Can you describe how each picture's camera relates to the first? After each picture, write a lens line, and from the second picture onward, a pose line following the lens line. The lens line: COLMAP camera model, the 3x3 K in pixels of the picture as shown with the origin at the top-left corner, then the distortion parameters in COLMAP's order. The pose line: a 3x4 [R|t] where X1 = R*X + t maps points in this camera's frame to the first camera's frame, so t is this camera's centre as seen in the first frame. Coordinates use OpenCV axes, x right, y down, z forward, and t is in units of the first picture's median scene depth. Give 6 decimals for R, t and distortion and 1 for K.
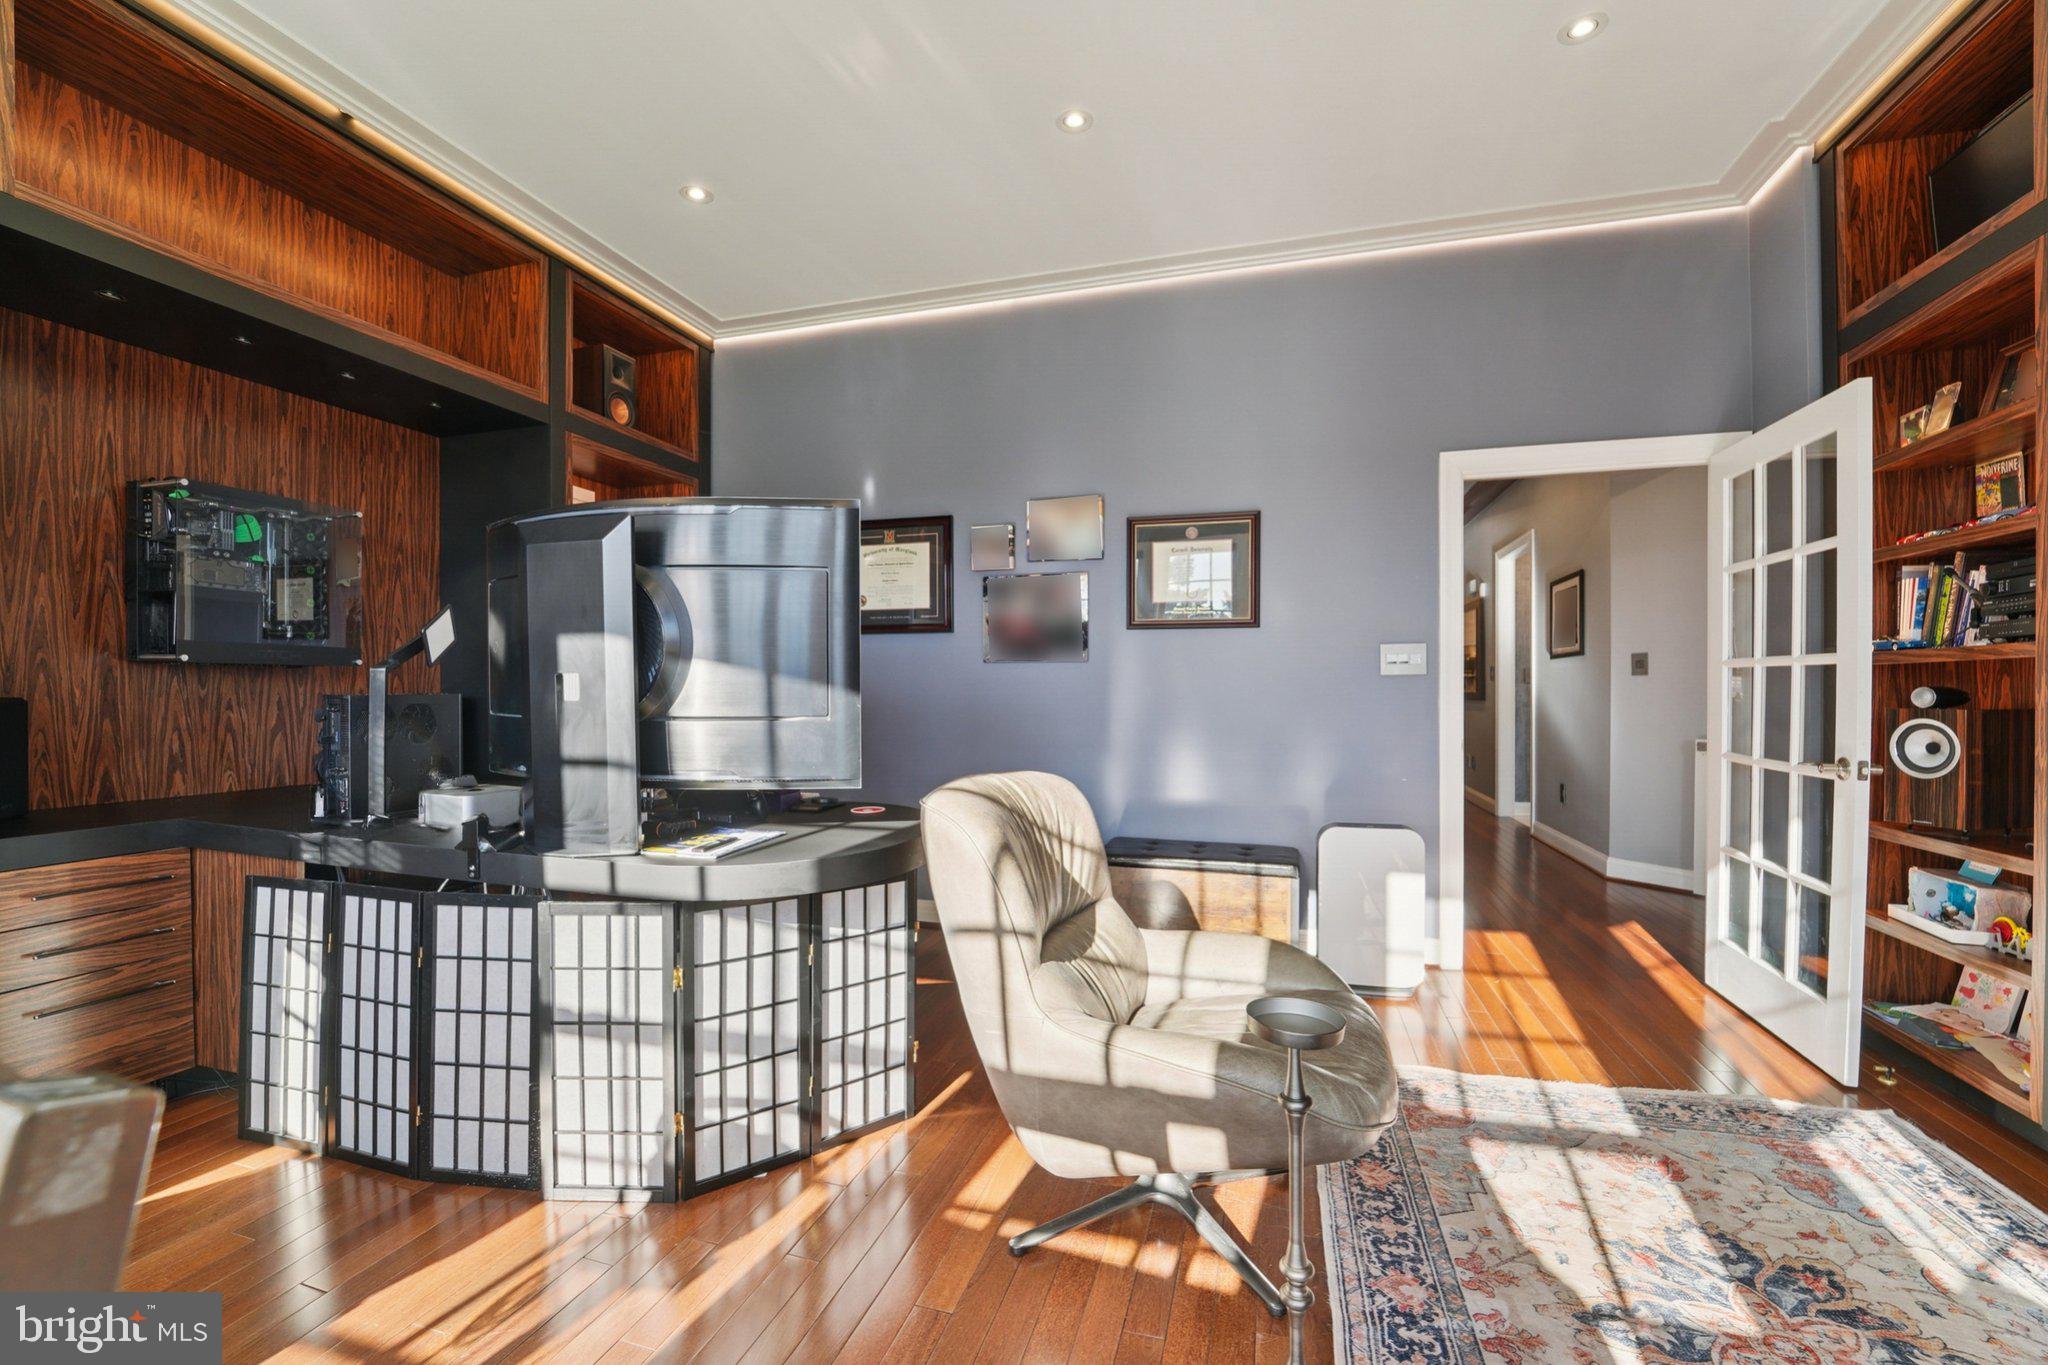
lens RADIAL K [[841.3, 0, 1026.5], [0, 841.3, 685.5], [0, 0, 1]] dist [-0.022074, -0.000396]
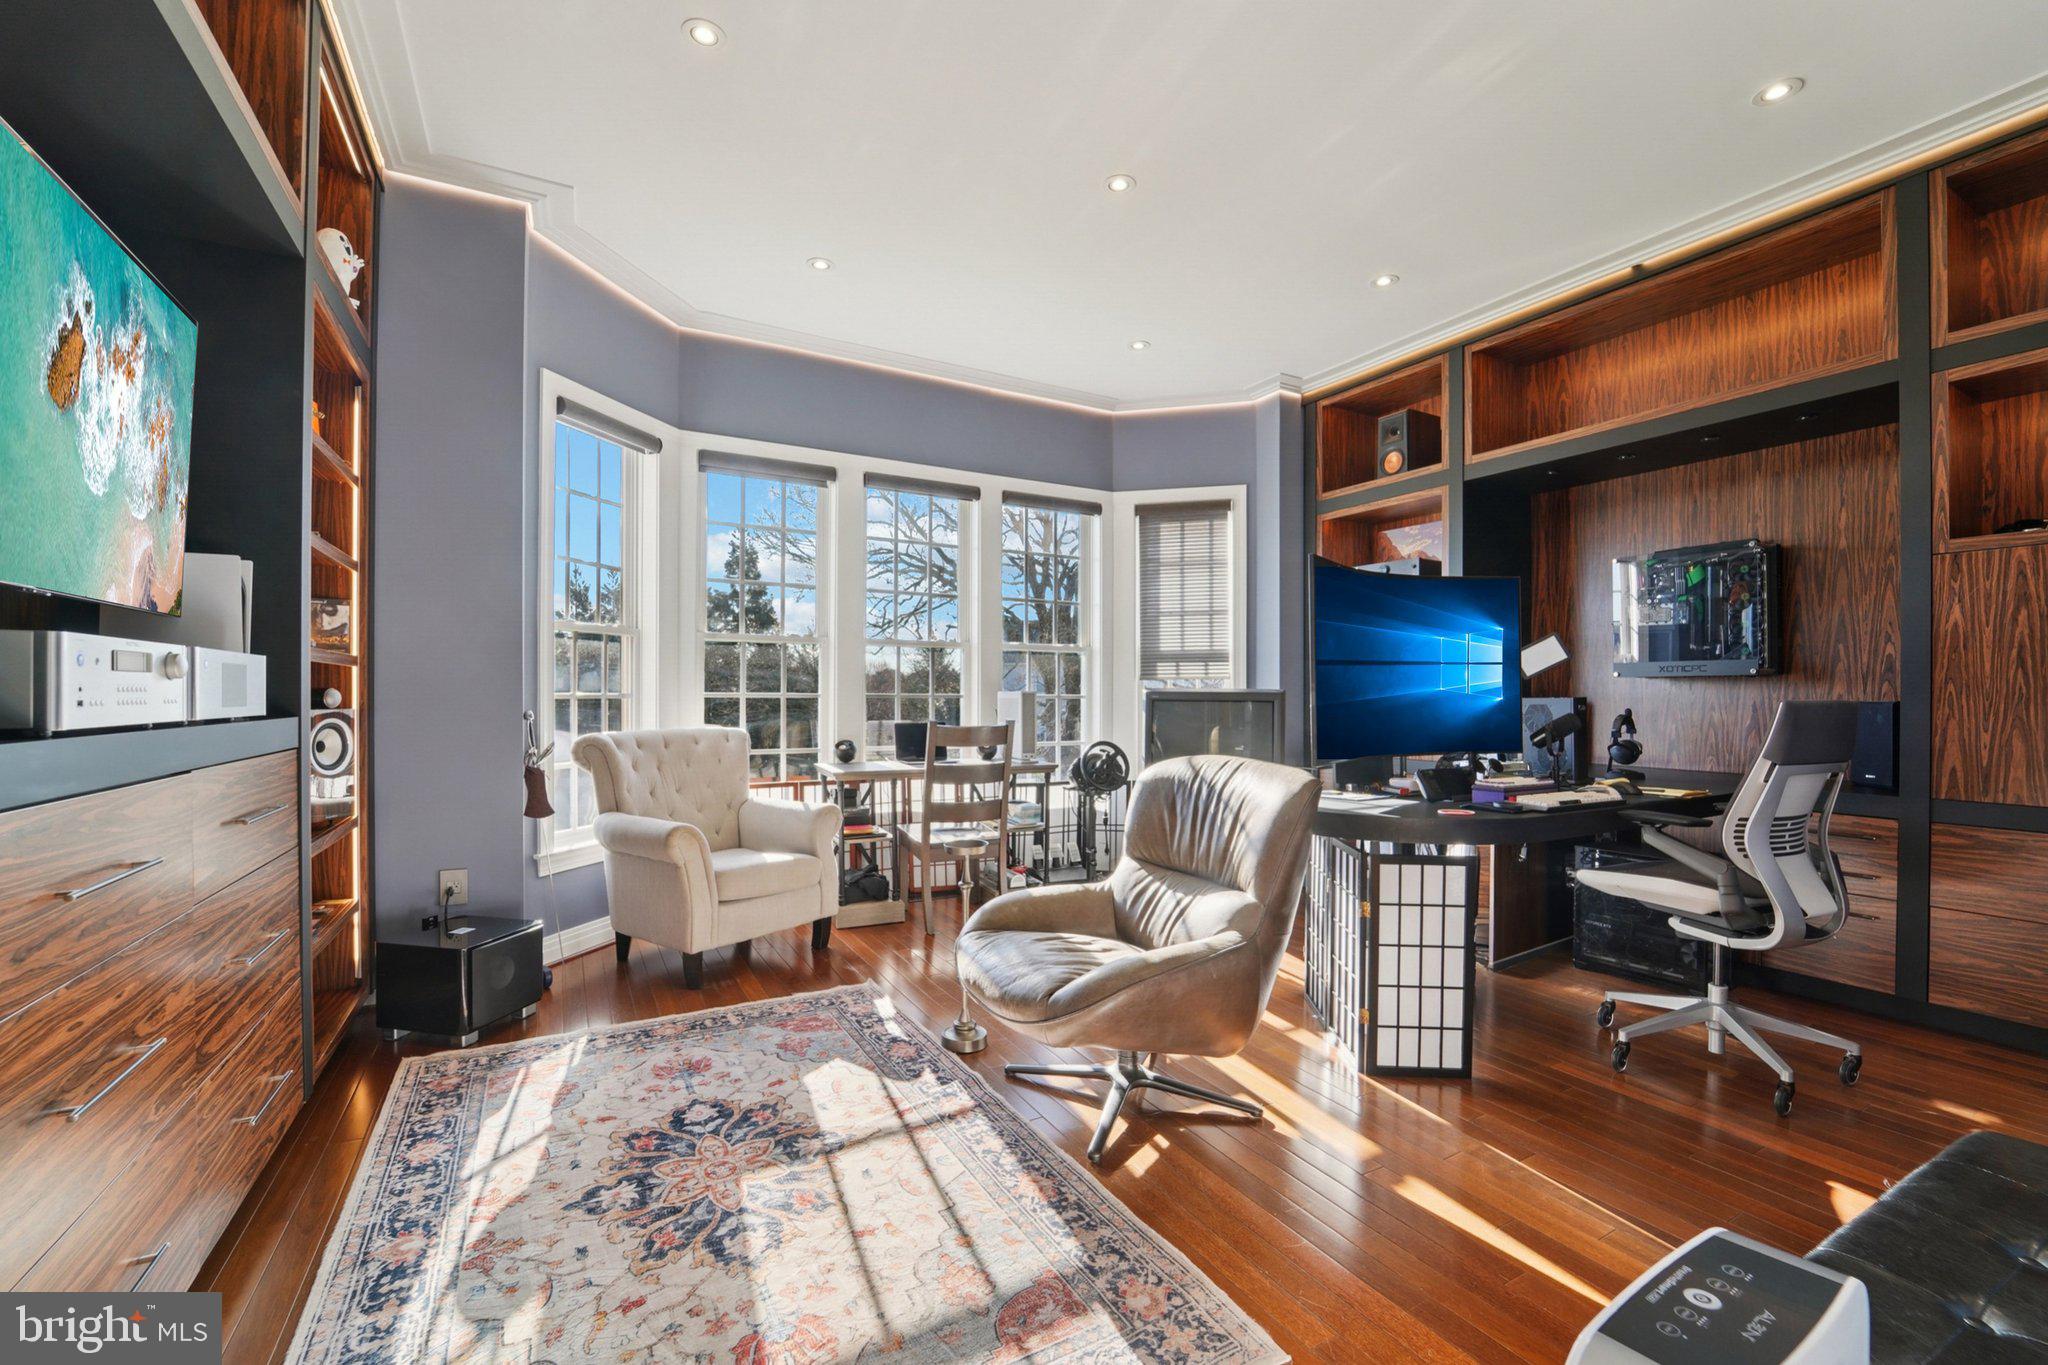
lens RADIAL K [[841.3, 0, 1026.5], [0, 841.3, 685.5], [0, 0, 1]] dist [-0.022074, -0.000396]
pose [[-0.708019, 0.004151, -0.706181, 0.832119], [-0.000467, 0.999980, 0.006346, -0.018326], [0.706193, 0.004823, -0.708003, 1.254371]]
